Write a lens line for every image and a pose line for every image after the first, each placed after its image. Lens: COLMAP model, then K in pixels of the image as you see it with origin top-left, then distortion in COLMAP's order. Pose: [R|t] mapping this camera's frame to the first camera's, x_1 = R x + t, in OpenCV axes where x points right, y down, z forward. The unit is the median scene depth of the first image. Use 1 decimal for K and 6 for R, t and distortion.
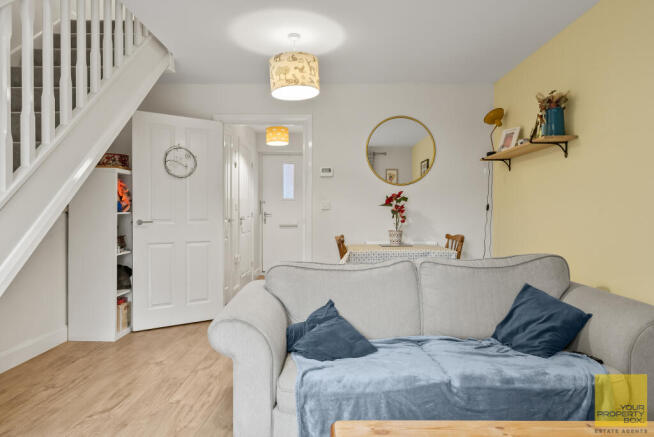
lens RADIAL K [[416.5, 0, 327.1], [0, 416.5, 217.5], [0, 0, 1]] dist [-0.003392, -0.002447]
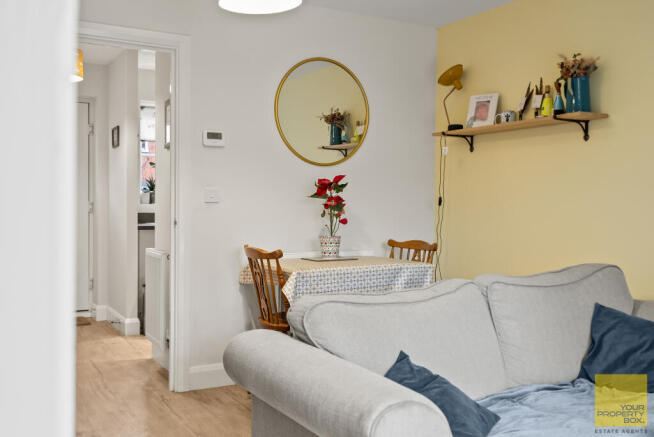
lens RADIAL K [[645.4, 0, 326.7], [0, 645.4, 218.5], [0, 0, 1]] dist [-0.015638, 0.000000]
pose [[0.864513, -0.004862, 0.502586, -0.344292], [-0.000122, 0.999951, 0.009883, -0.005797], [-0.502610, -0.008605, 0.864470, 0.139794]]
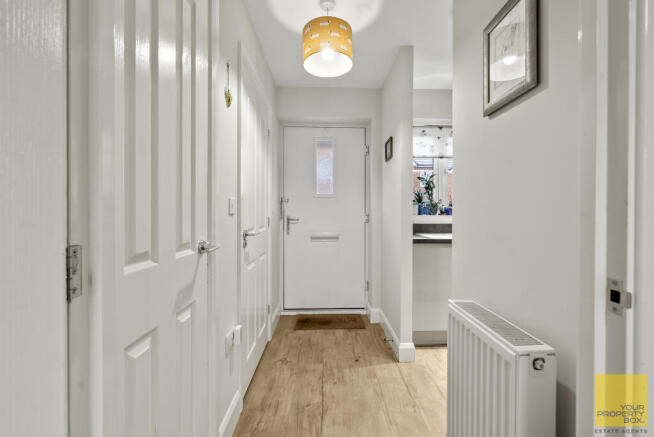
lens RADIAL K [[300.3, 0, 324.9], [0, 300.3, 216.3], [0, 0, 1]] dist [-0.004805, -0.000116]
pose [[0.999862, 0.000212, 0.016623, -0.179759], [-0.000226, 1.000000, 0.000816, -0.023380], [-0.016623, -0.000820, 0.999861, 0.965444]]
